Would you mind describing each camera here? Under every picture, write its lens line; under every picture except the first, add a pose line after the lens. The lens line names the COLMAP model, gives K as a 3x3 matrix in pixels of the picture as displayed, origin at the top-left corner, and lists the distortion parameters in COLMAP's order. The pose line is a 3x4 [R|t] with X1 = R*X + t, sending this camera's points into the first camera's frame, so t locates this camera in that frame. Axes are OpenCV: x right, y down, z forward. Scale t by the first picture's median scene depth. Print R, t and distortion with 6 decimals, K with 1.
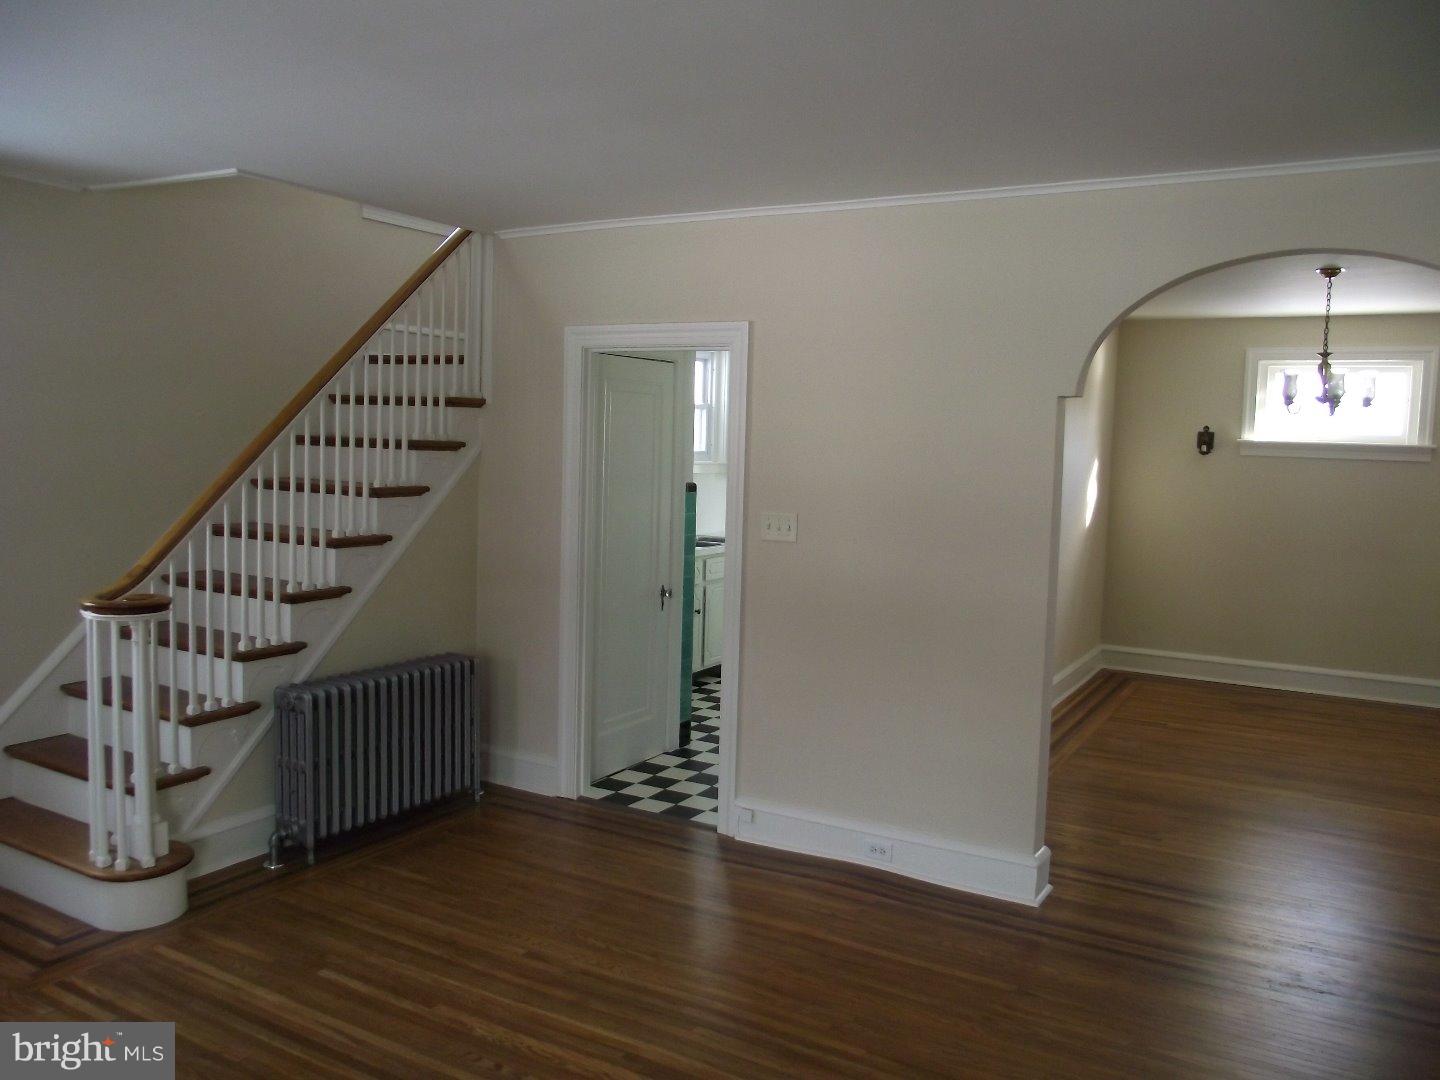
lens RADIAL K [[1158.3, 0, 720.0], [0, 1158.3, 540.0], [0, 0, 1]] dist [-0.056526, -0.000125]
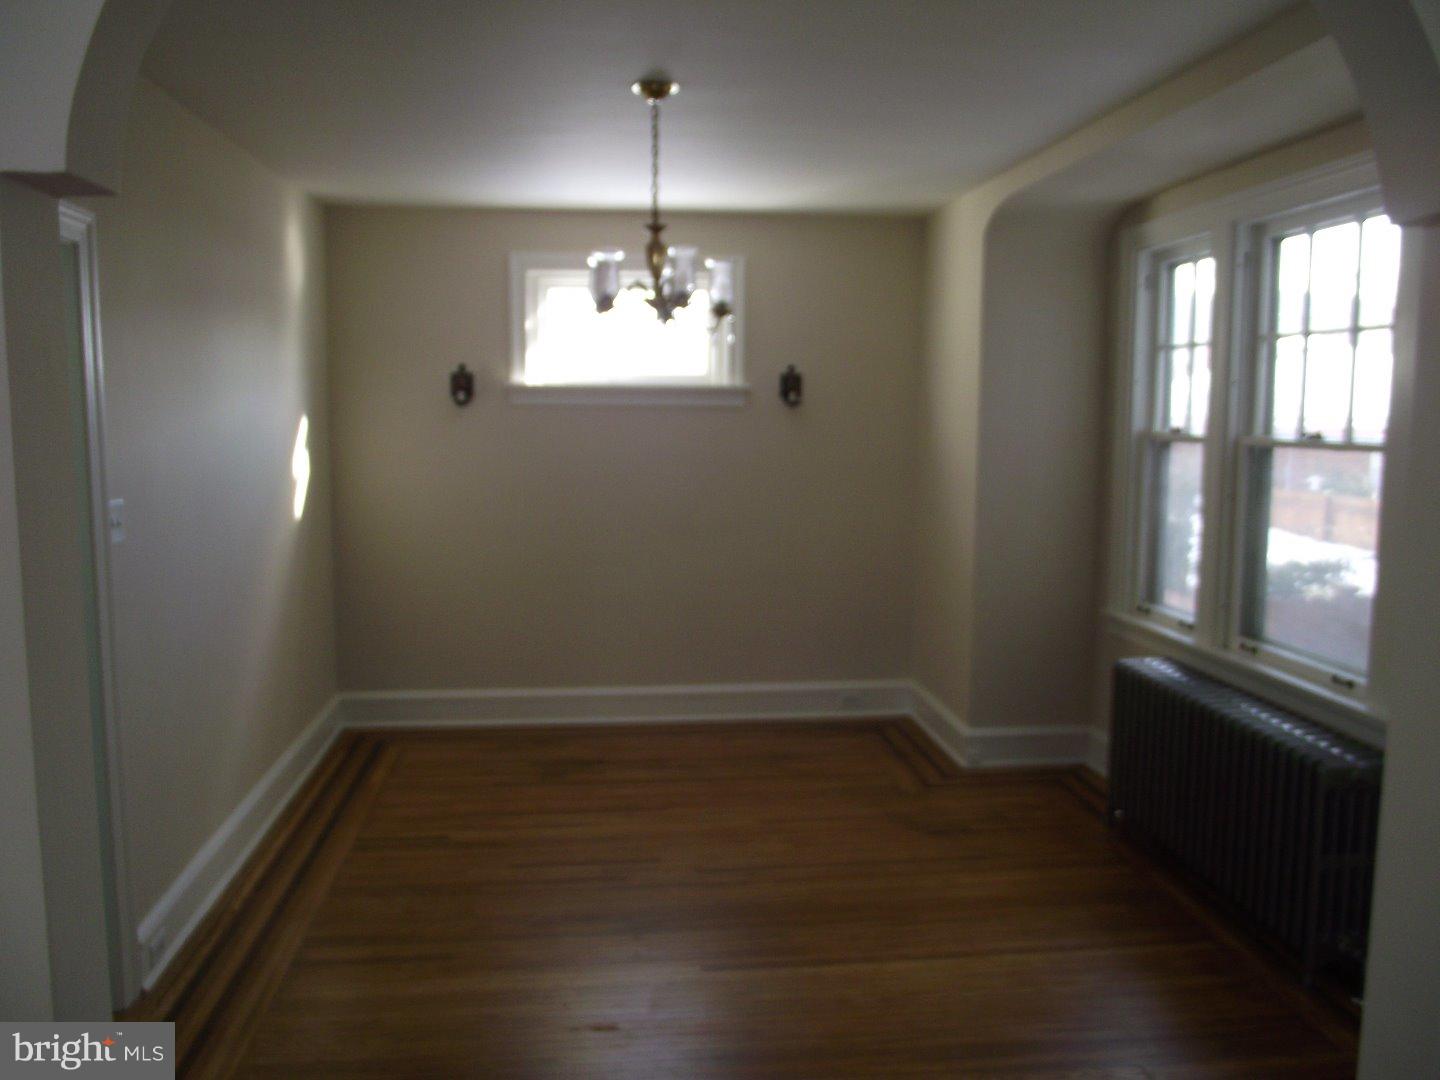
lens RADIAL K [[1158.3, 0, 720.0], [0, 1158.3, 540.0], [0, 0, 1]] dist [-0.056526, -0.000125]
pose [[0.805093, -0.089295, 0.586389, 0.135944], [0.071624, 0.996005, 0.053333, -0.020045], [-0.588809, -0.000939, 0.808272, 0.356657]]
